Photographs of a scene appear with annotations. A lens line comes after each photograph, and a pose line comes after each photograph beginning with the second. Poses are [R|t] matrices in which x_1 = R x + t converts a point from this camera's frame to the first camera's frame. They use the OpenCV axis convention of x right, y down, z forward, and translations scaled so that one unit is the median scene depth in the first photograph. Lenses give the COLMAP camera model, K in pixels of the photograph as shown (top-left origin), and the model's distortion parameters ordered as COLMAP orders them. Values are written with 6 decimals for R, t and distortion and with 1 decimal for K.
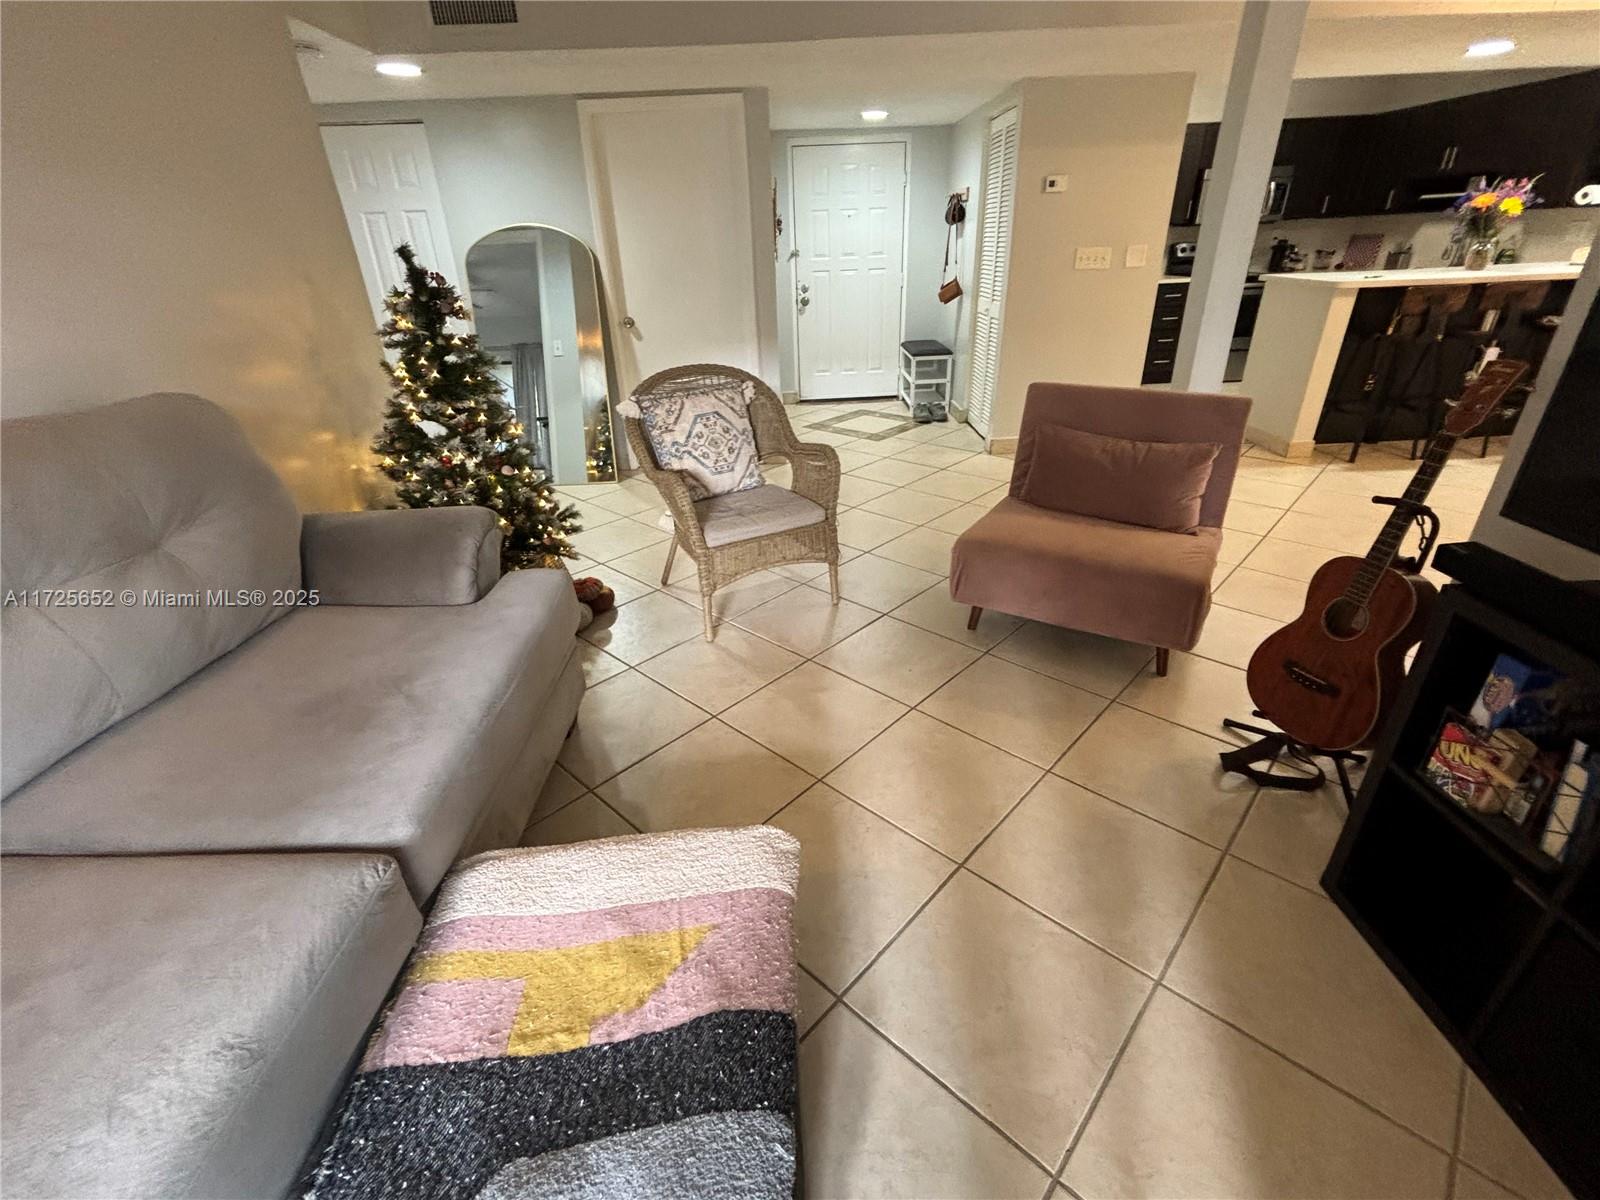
lens RADIAL K [[702.8, 0, 792.8], [0, 702.8, 597.7], [0, 0, 1]] dist [0.002964, 0.000195]
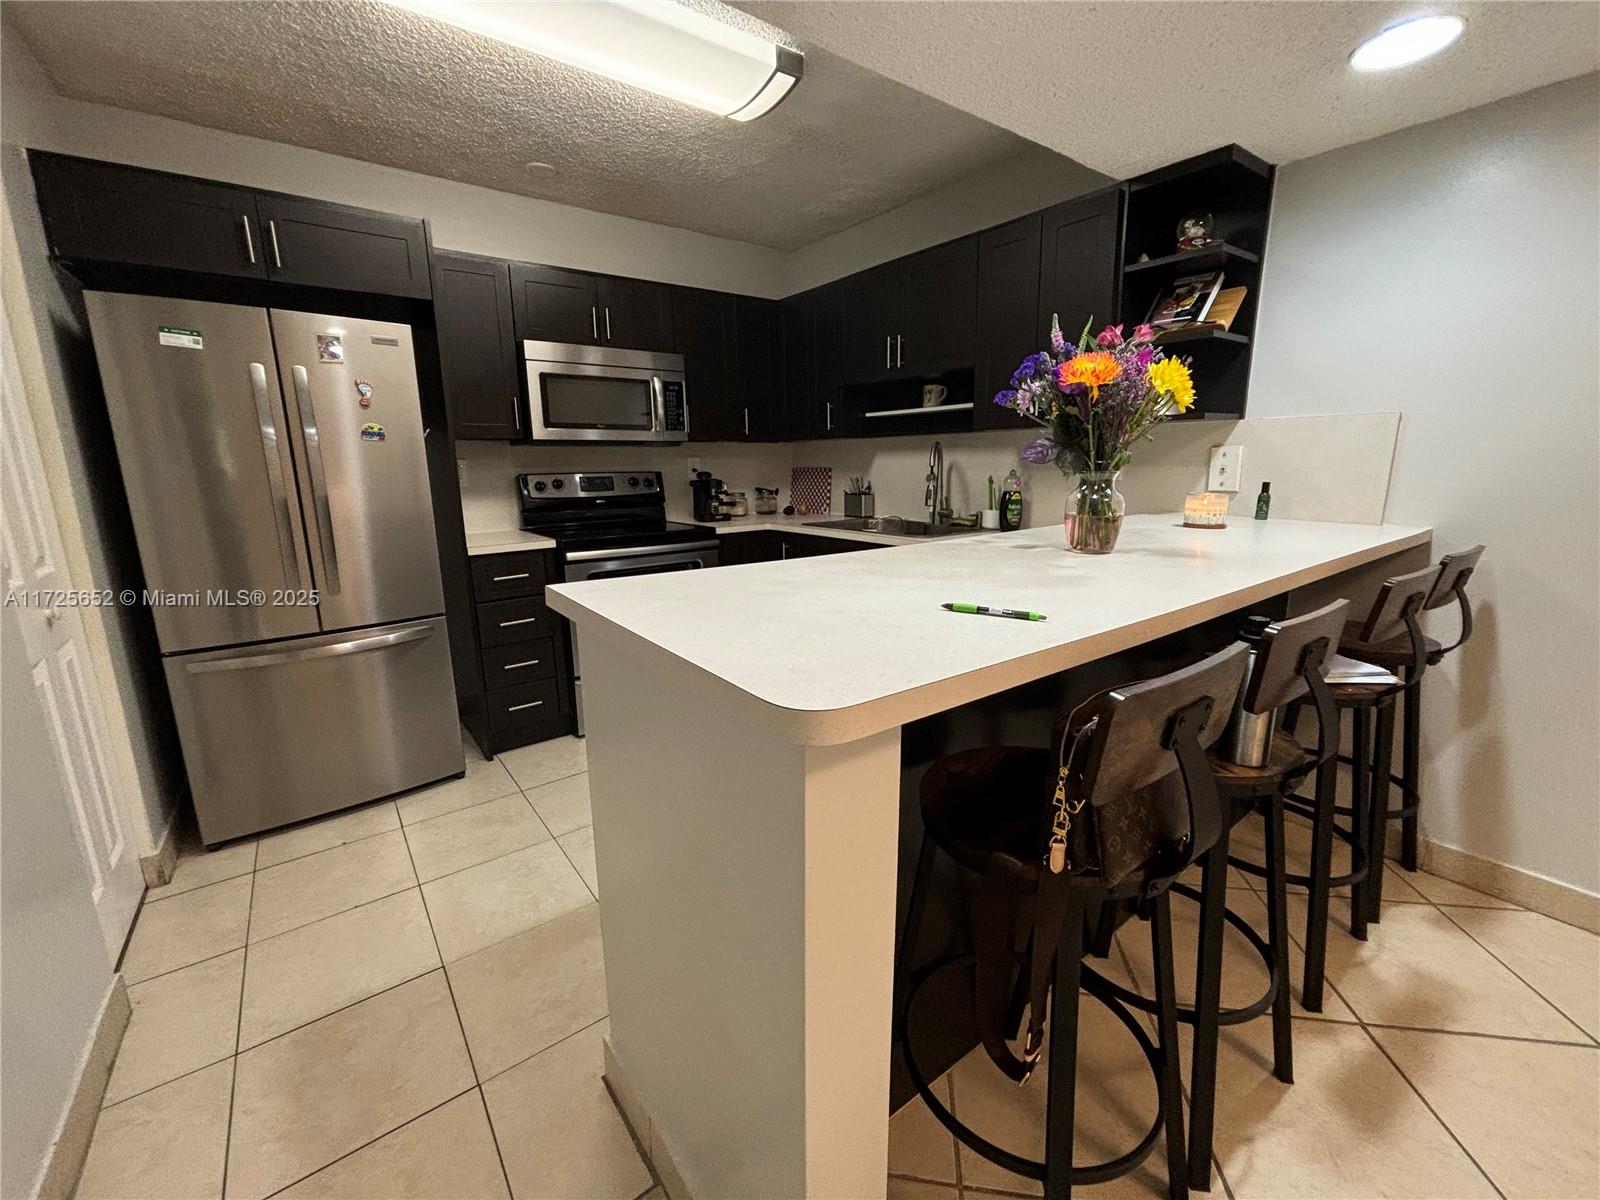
lens RADIAL K [[647.6, 0, 795.8], [0, 647.6, 595.2], [0, 0, 1]] dist [0.001169, 0.001064]
pose [[0.813746, -0.093239, 0.573694, 0.447233], [0.250248, 0.947080, -0.201037, -0.285695], [-0.524589, 0.307159, 0.794015, 0.567794]]
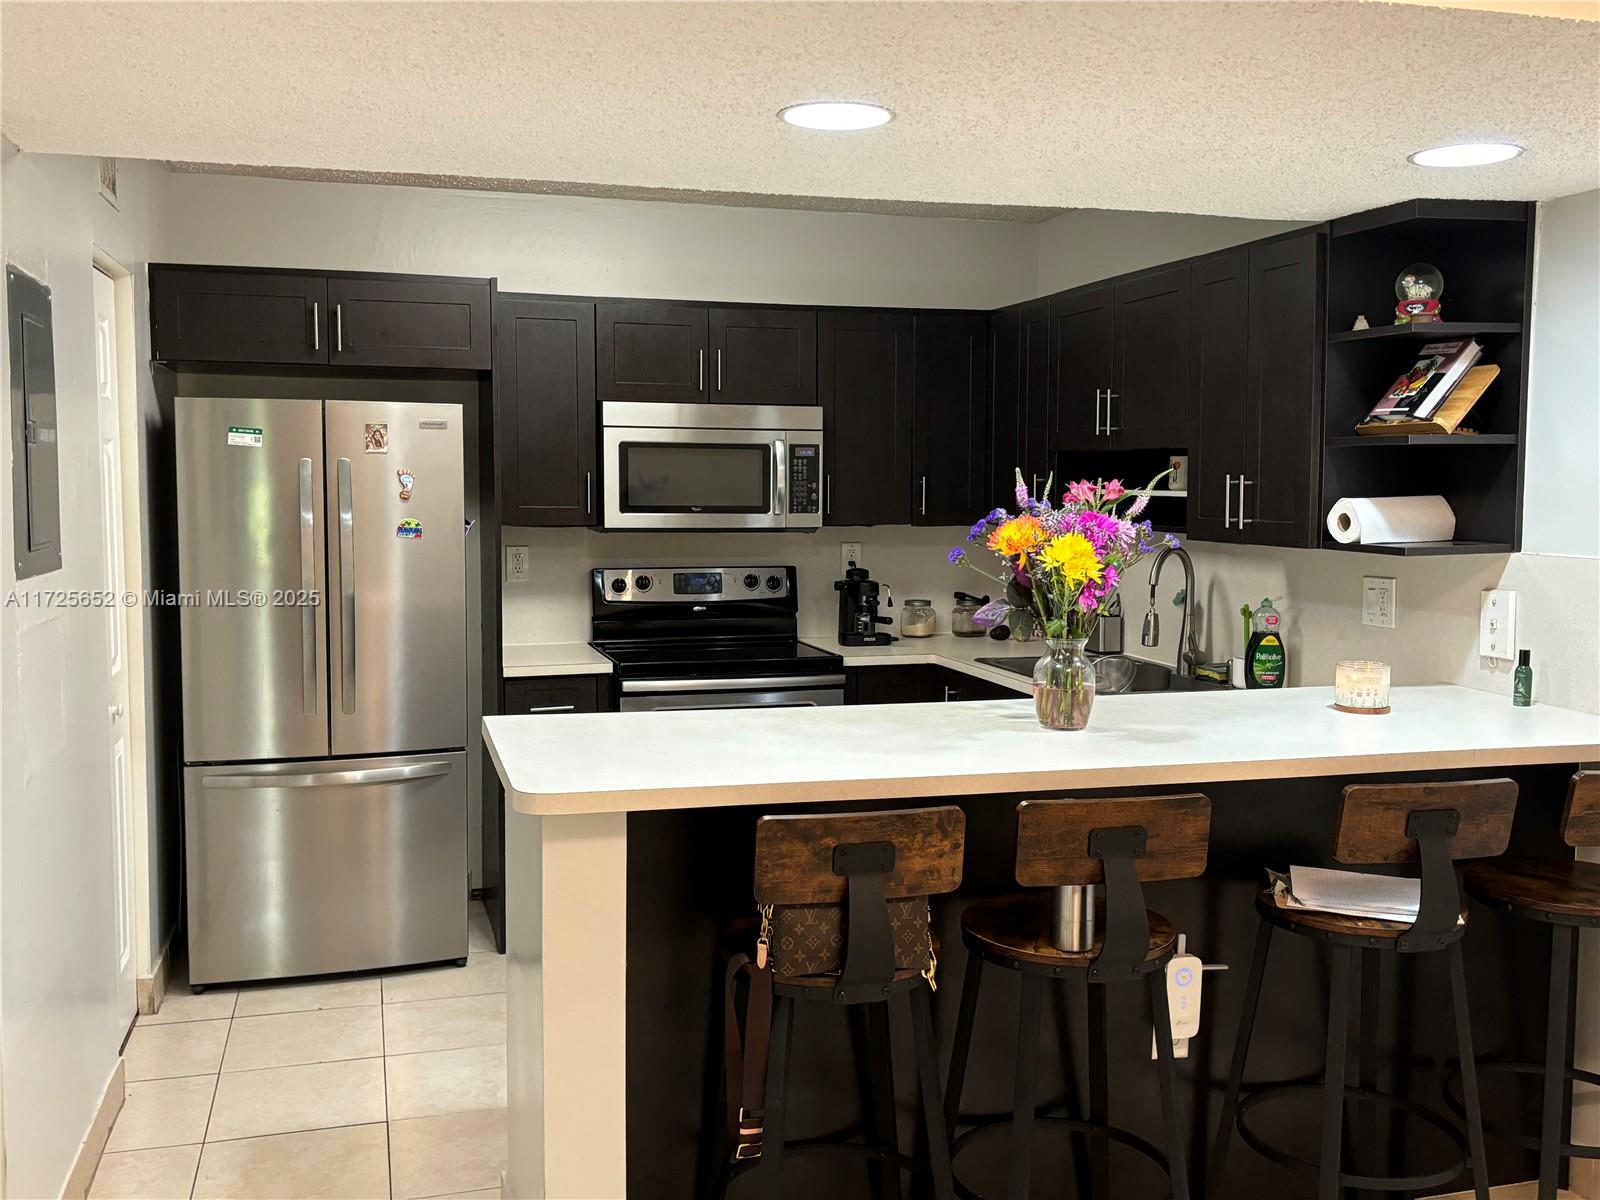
lens RADIAL K [[1477.6, 0, 802.2], [0, 1477.6, 608.3], [0, 0, 1]] dist [0.050196, 0.000000]
pose [[0.965109, 0.019537, 0.261119, 0.467771], [0.080983, 0.926052, -0.368604, -0.191255], [-0.249011, 0.376889, 0.892159, 0.285523]]
